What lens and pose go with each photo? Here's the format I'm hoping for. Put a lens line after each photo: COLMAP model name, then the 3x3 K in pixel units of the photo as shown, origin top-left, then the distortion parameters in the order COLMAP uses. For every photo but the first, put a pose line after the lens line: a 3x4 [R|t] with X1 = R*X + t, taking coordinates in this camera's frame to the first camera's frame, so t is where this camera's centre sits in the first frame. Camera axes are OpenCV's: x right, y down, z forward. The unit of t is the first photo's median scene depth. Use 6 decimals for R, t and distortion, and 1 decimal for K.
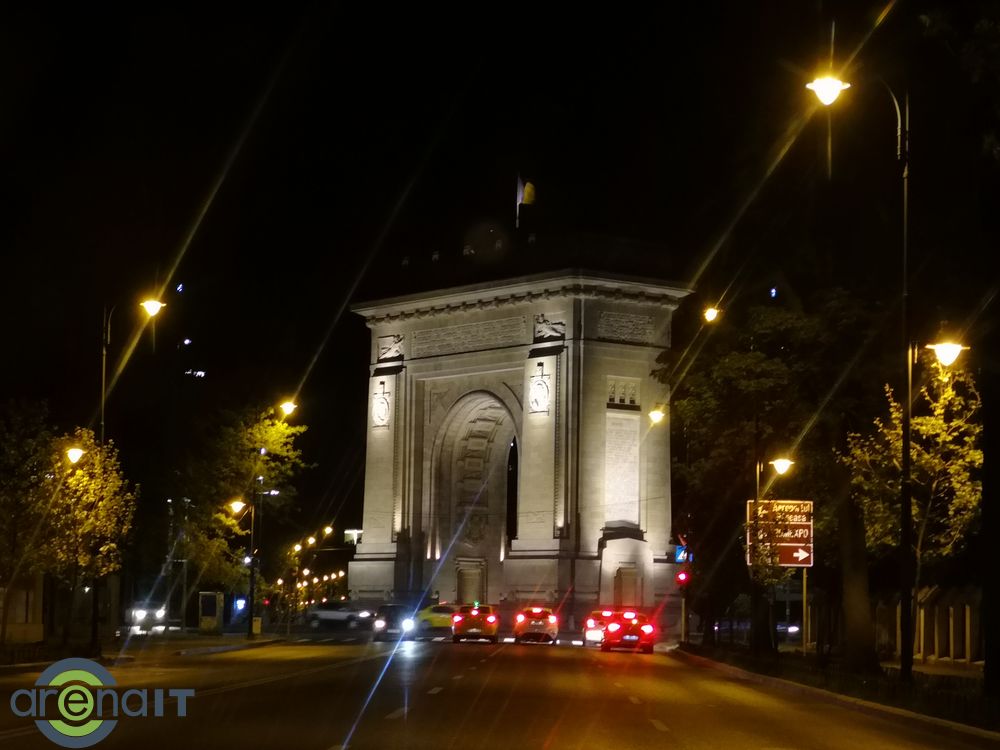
lens RADIAL K [[2418.6, 0, 496.6], [0, 2418.6, 377.5], [0, 0, 1]] dist [0.393154, 0.000000]
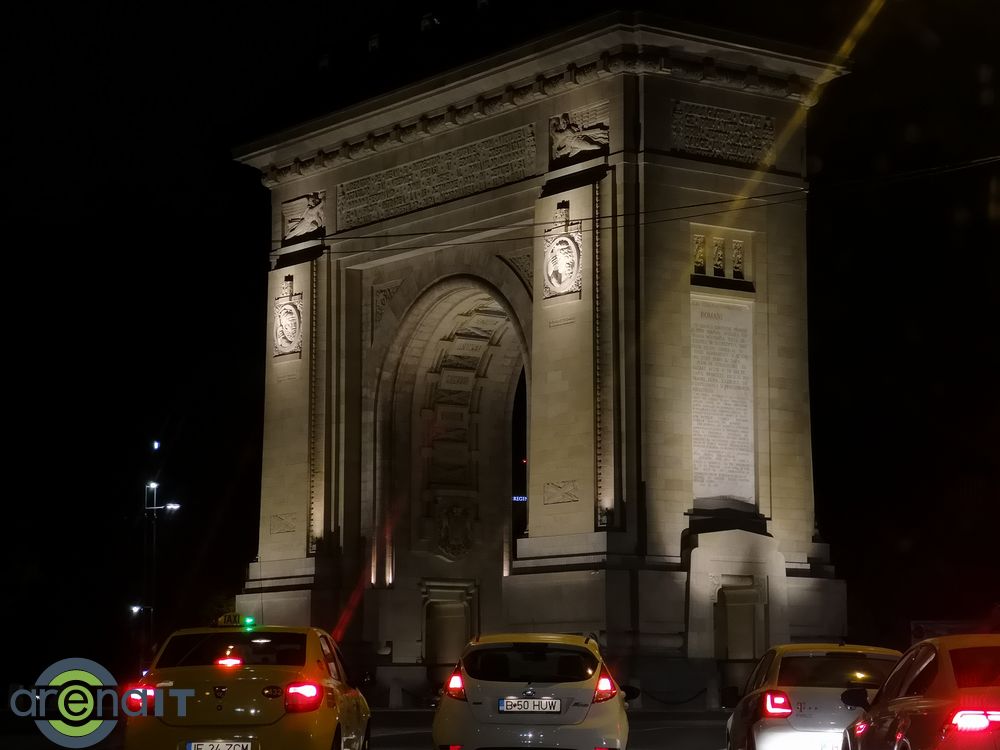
lens RADIAL K [[2418.6, 0, 504.2], [0, 2418.6, 372.0], [0, 0, 1]] dist [0.393154, 0.000000]
pose [[0.999691, -0.021825, -0.011912, 0.010473], [0.021429, 0.999246, -0.032381, 0.047060], [0.012610, 0.032116, 0.999405, 0.461820]]
